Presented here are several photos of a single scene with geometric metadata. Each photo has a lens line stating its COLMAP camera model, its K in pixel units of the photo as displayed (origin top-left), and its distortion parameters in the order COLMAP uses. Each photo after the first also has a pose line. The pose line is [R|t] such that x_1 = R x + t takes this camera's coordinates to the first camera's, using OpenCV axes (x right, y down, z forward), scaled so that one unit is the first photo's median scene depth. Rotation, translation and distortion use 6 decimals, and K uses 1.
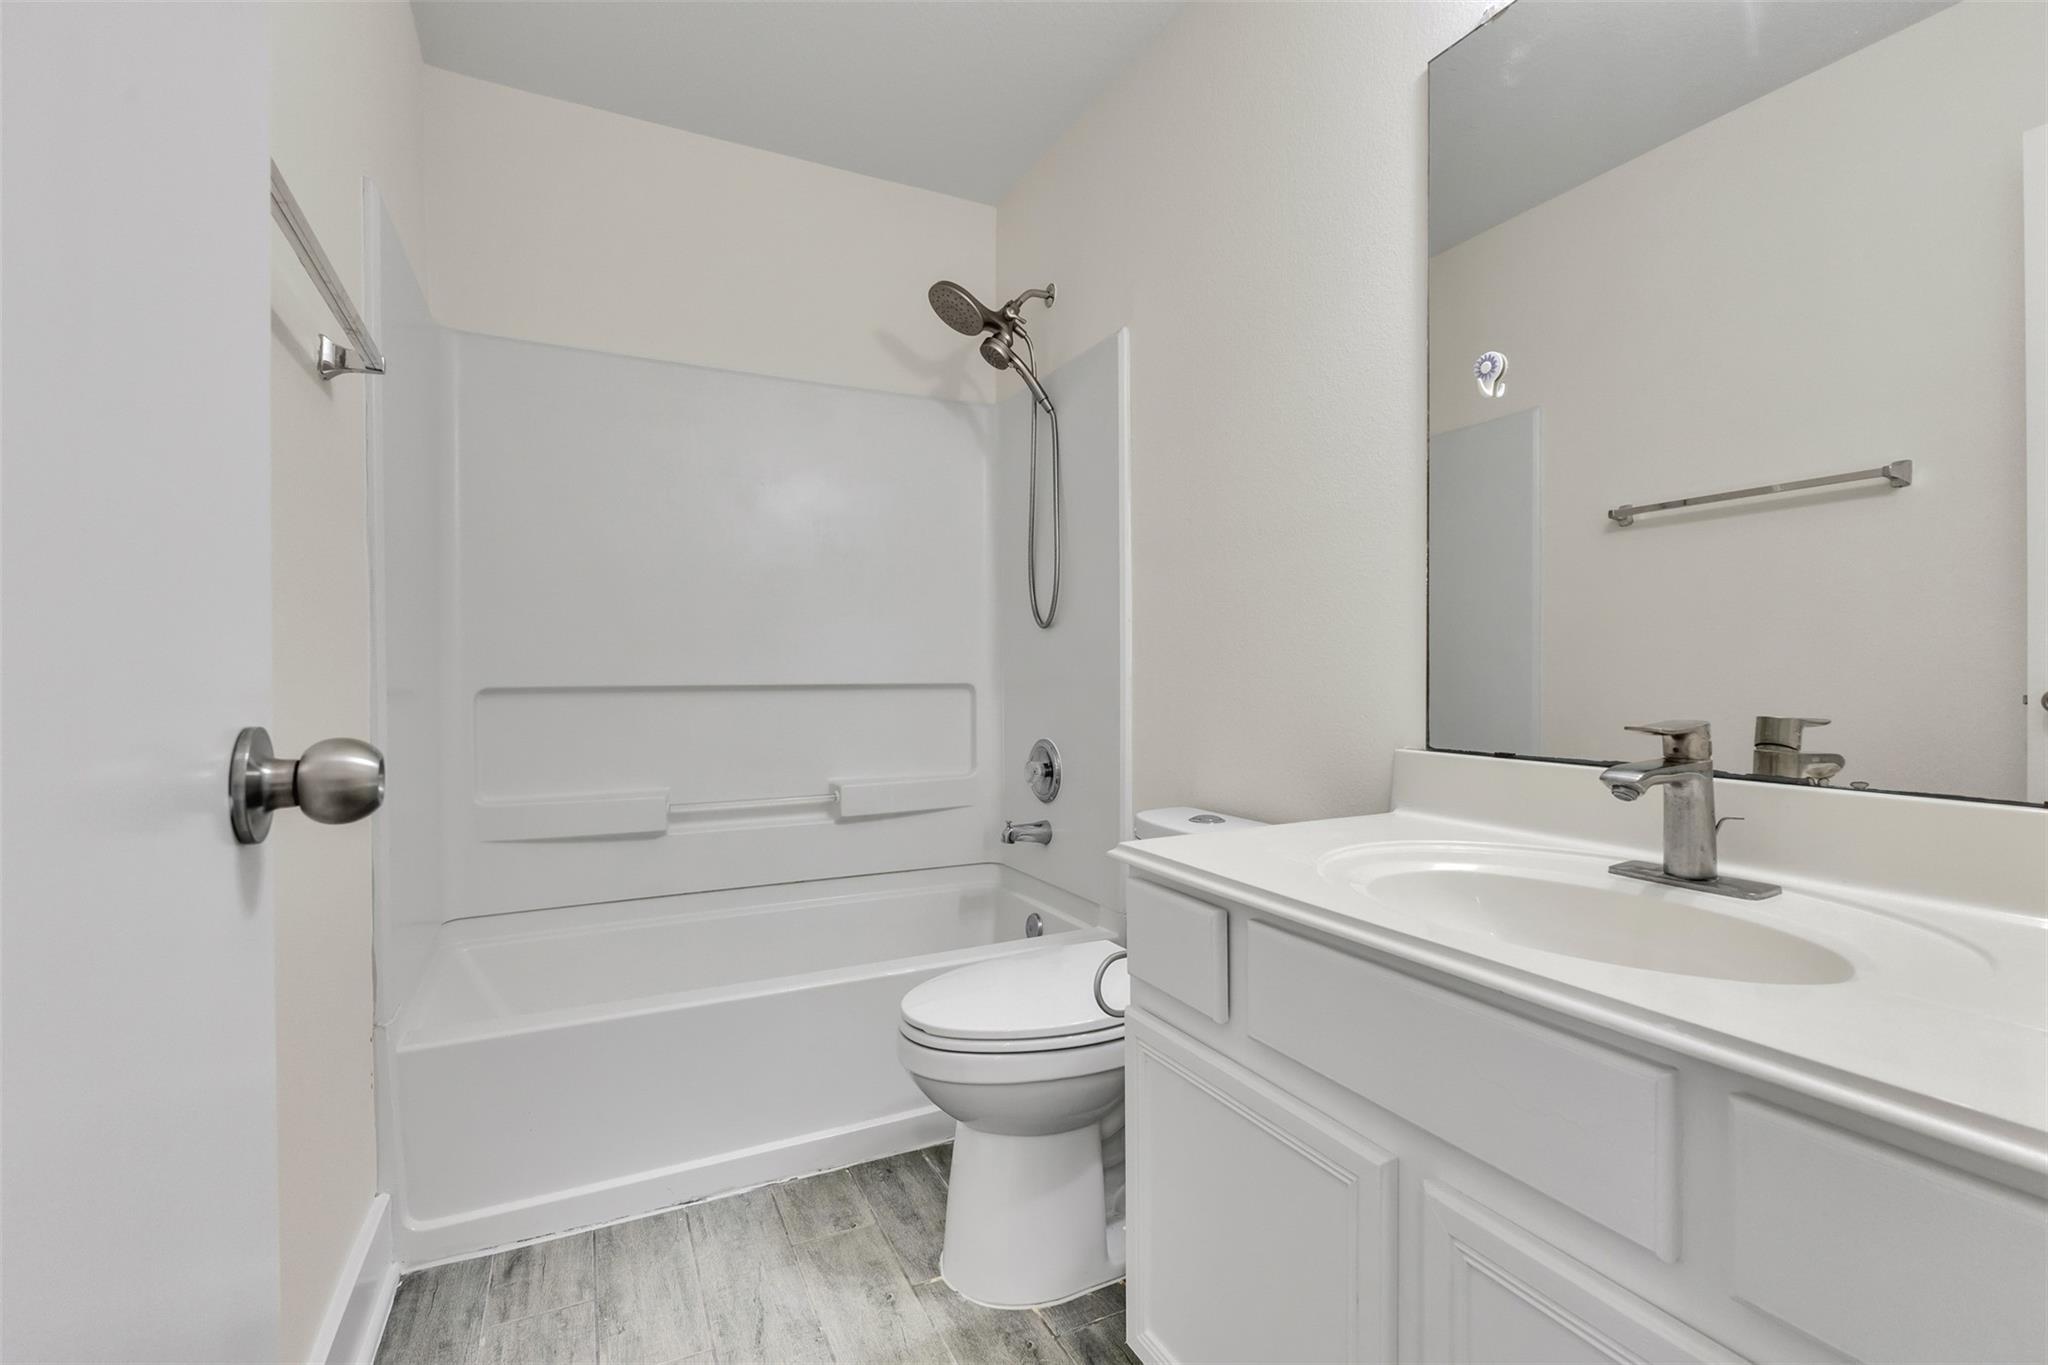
lens RADIAL K [[908.1, 0, 1023.8], [0, 908.1, 682.6], [0, 0, 1]] dist [-0.007849, -0.000860]
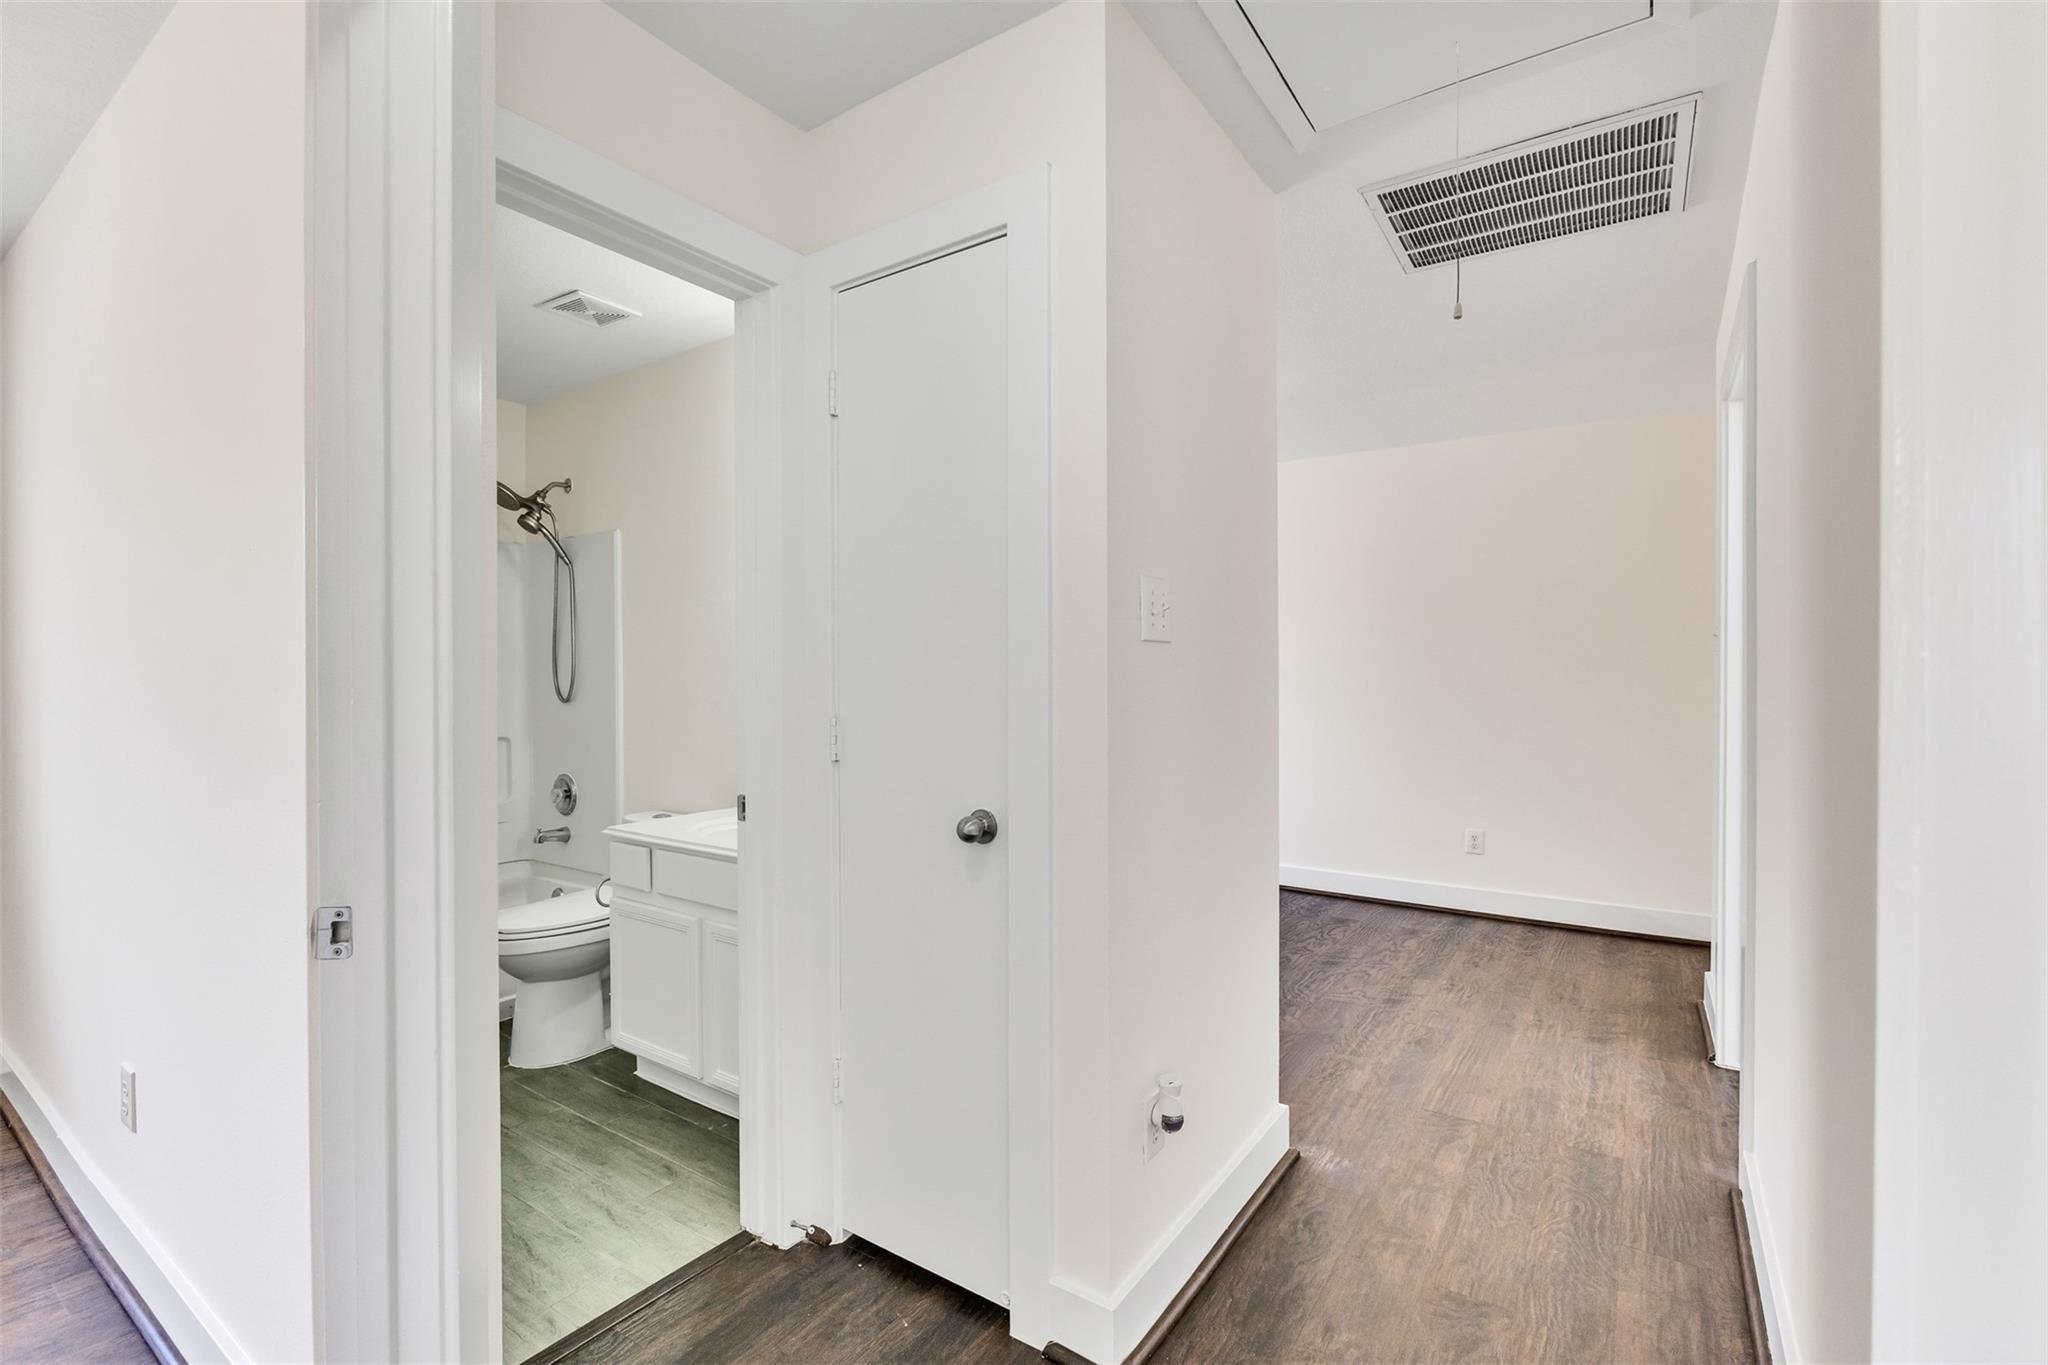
lens RADIAL K [[908.1, 0, 1021.6], [0, 908.1, 687.7], [0, 0, 1]] dist [-0.007849, -0.000860]
pose [[0.876972, -0.002821, 0.480533, -0.036817], [0.003220, 0.999995, -0.000007, -0.083990], [-0.480530, 0.001553, 0.876977, -0.743631]]
